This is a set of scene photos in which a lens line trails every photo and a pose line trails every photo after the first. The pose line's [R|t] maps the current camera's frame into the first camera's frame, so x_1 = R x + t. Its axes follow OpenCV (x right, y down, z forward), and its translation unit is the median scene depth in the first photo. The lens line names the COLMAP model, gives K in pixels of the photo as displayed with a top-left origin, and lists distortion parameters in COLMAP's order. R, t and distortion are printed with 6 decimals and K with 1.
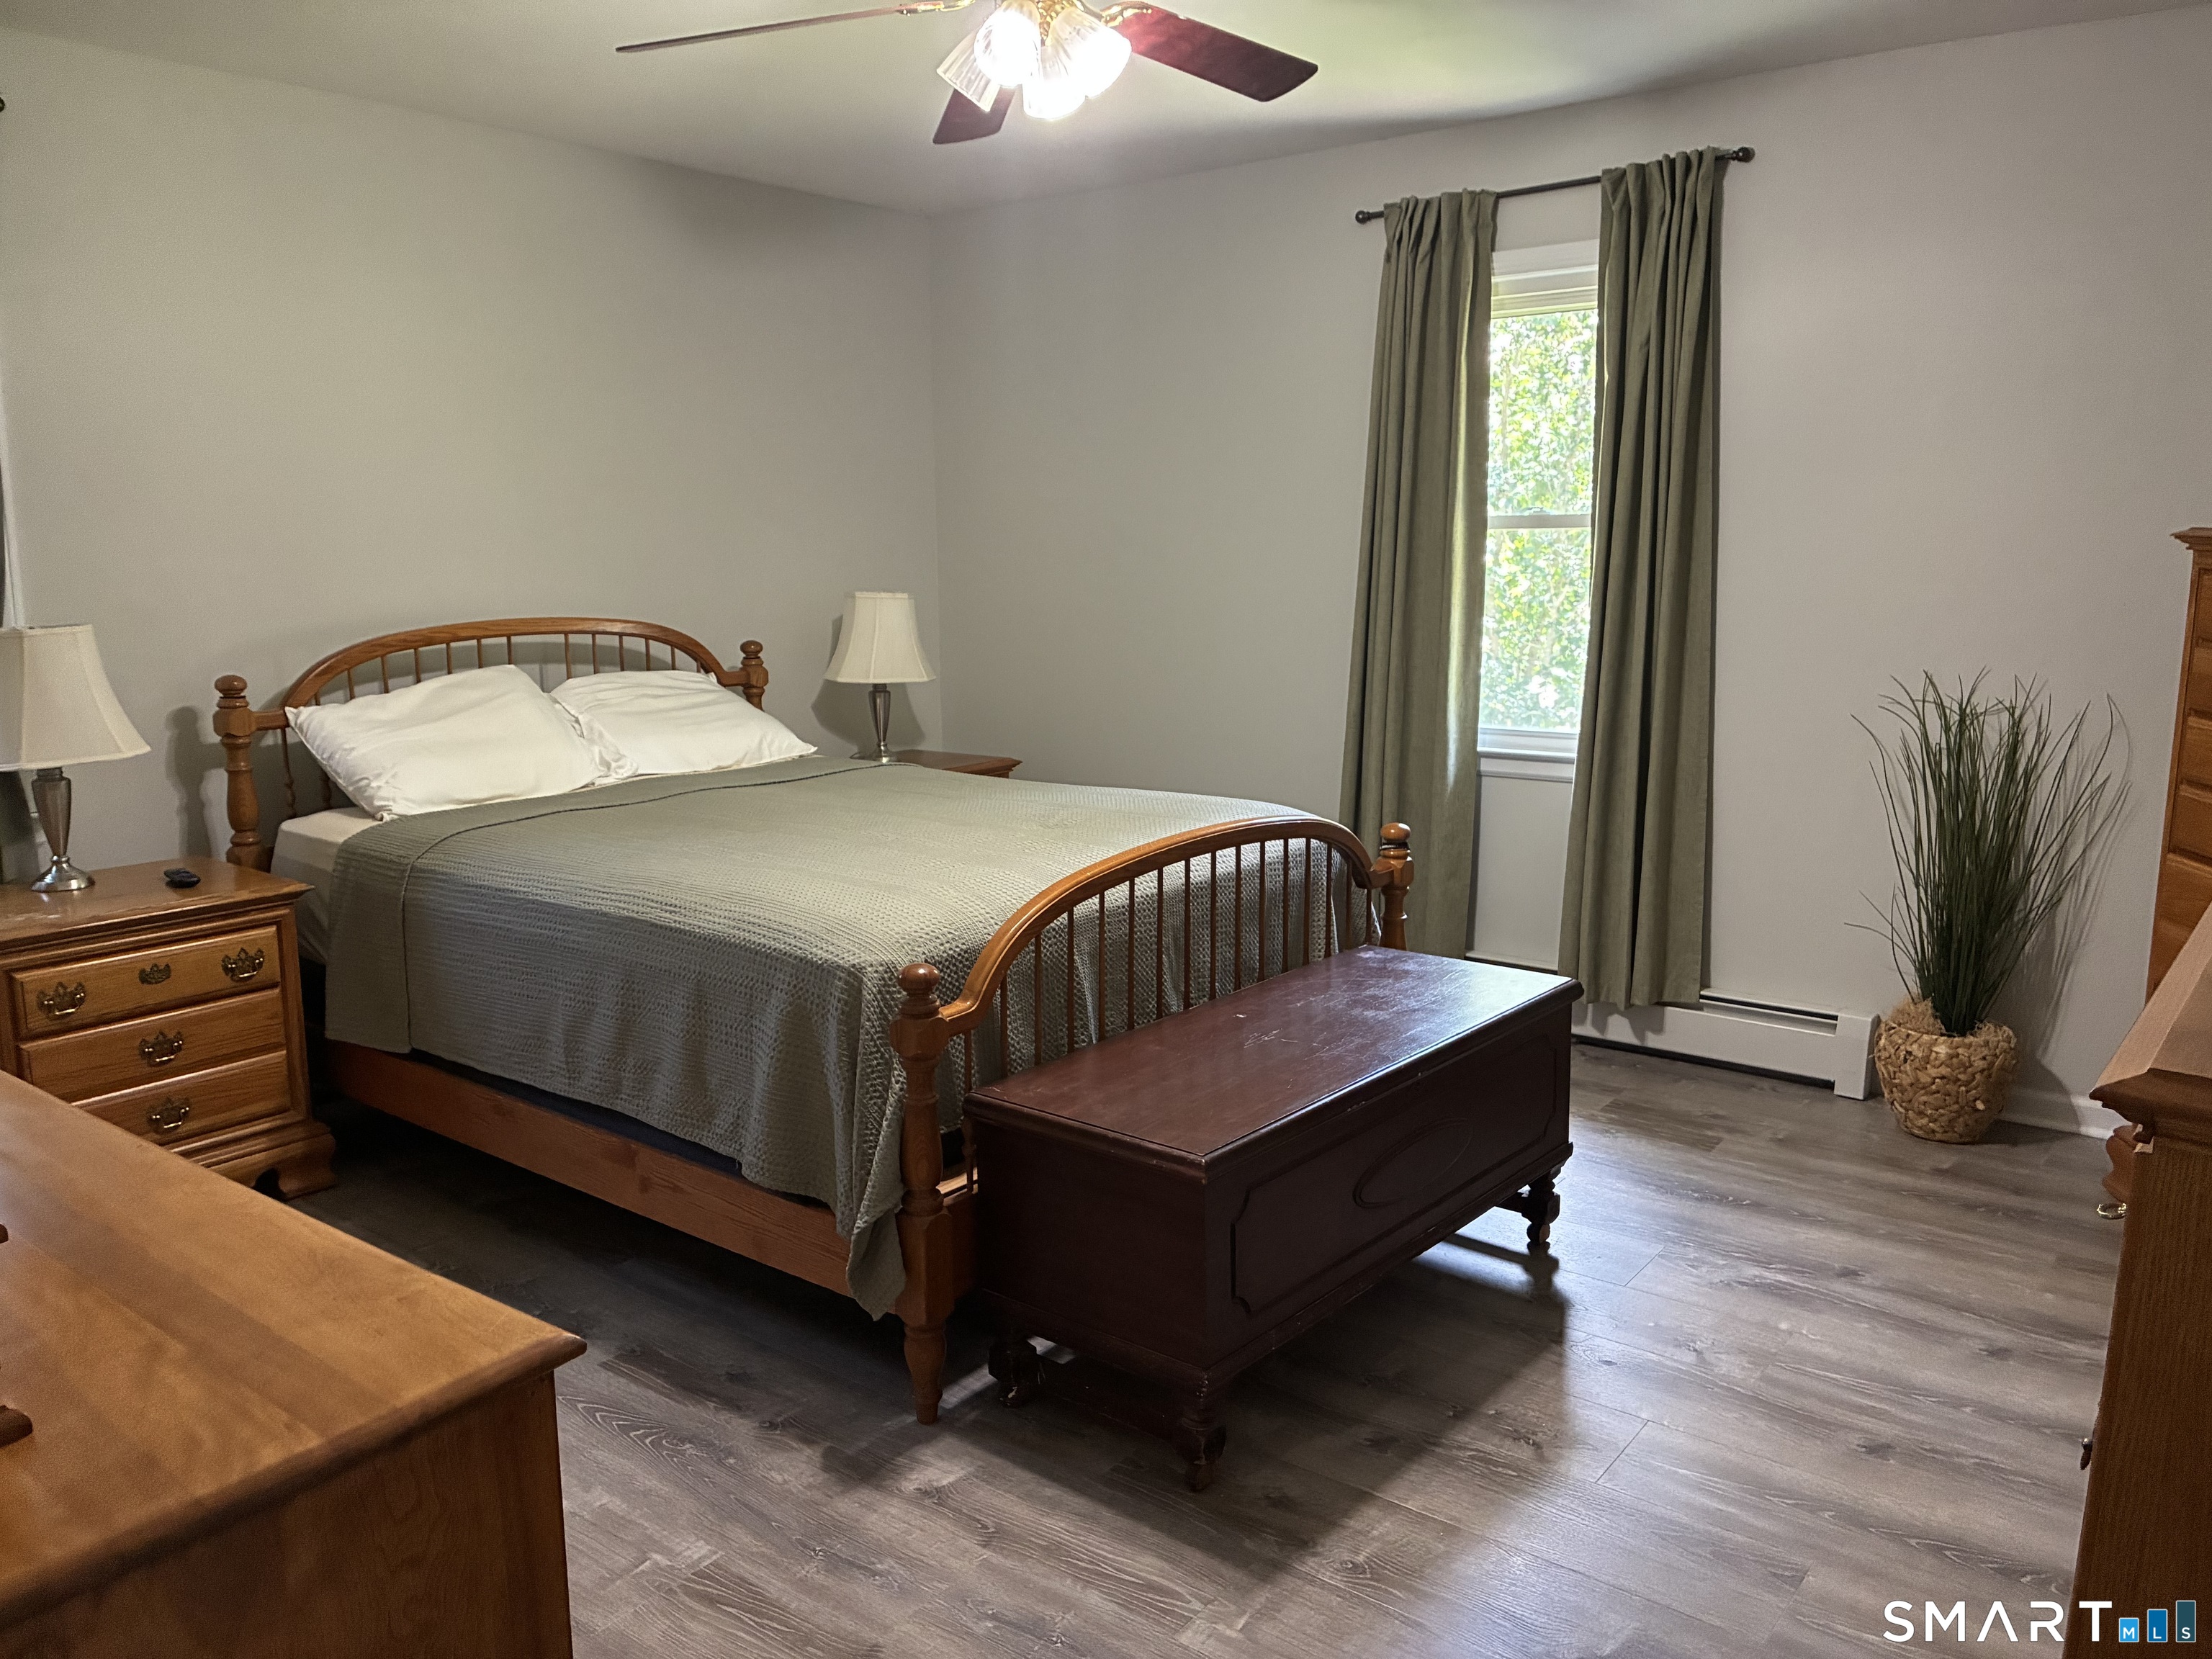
lens RADIAL K [[1664.7, 0, 1102.6], [0, 1664.7, 838.6], [0, 0, 1]] dist [-0.011858, -0.009728]
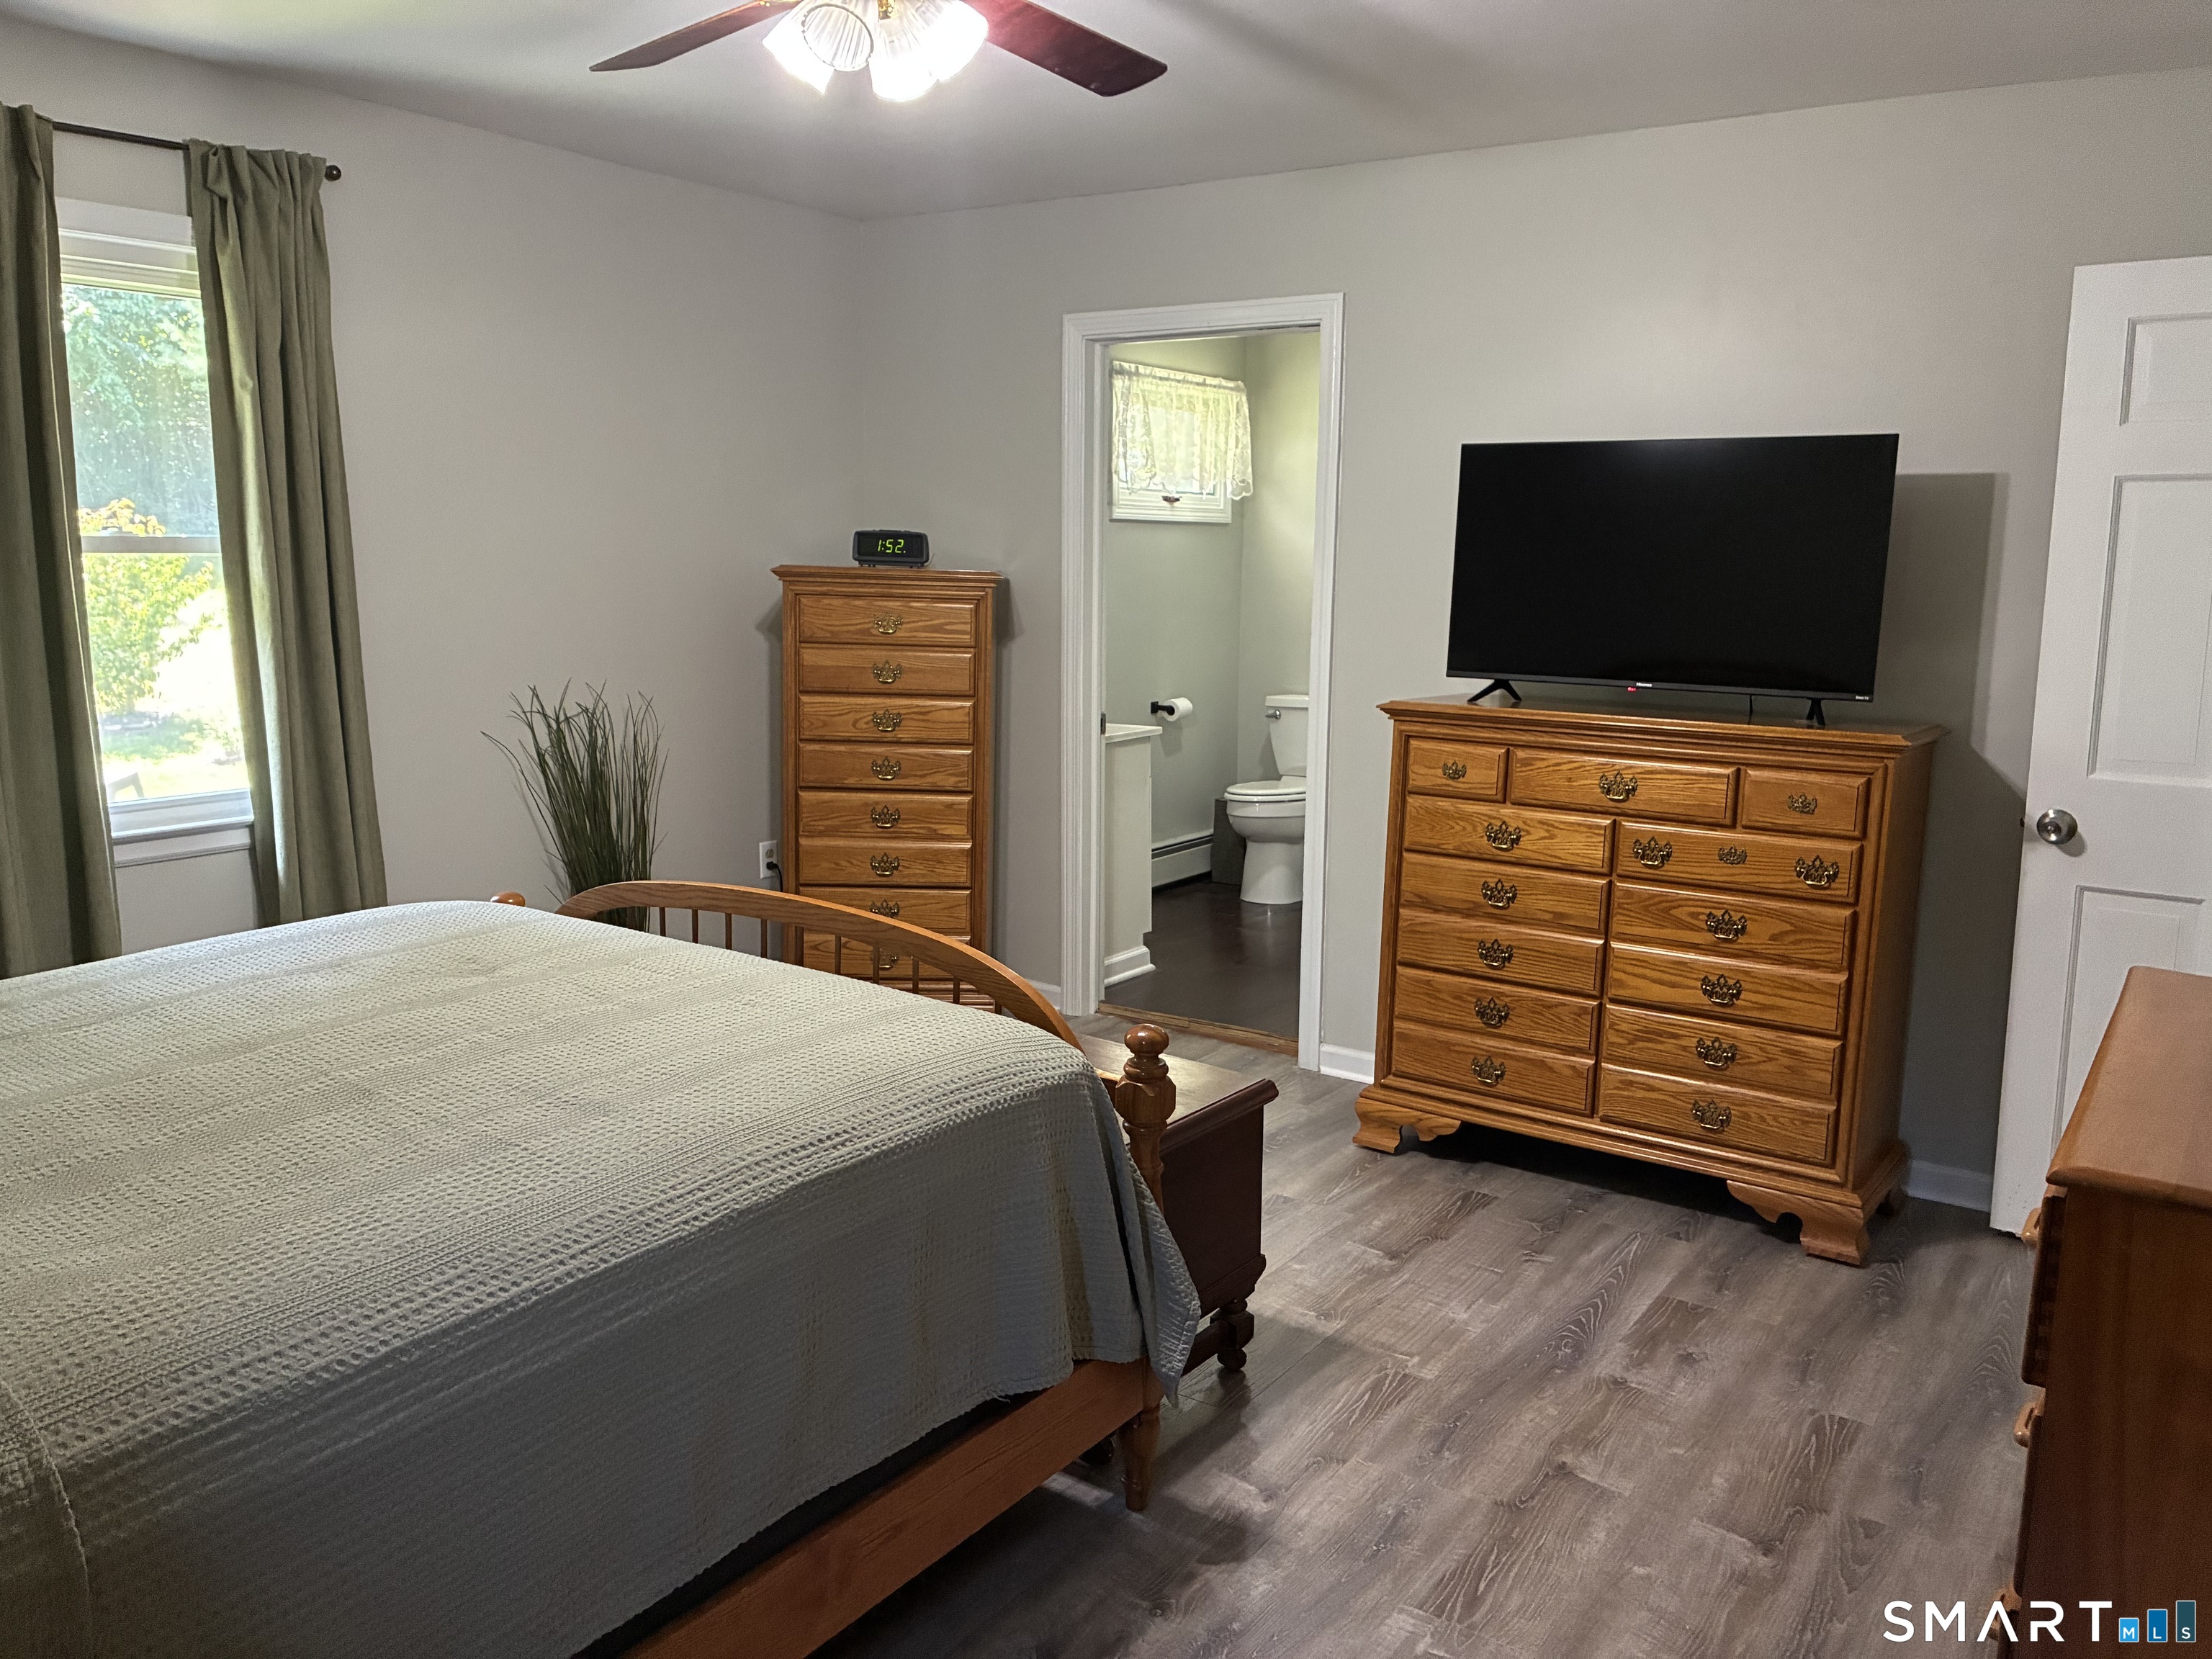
lens RADIAL K [[1664.7, 0, 1102.5], [0, 1664.7, 831.1], [0, 0, 1]] dist [-0.011858, -0.009728]
pose [[-0.056811, -0.152051, 0.986739, -0.666155], [0.163042, 0.973654, 0.159422, -0.122048], [-0.984982, 0.169937, -0.030523, 0.667372]]
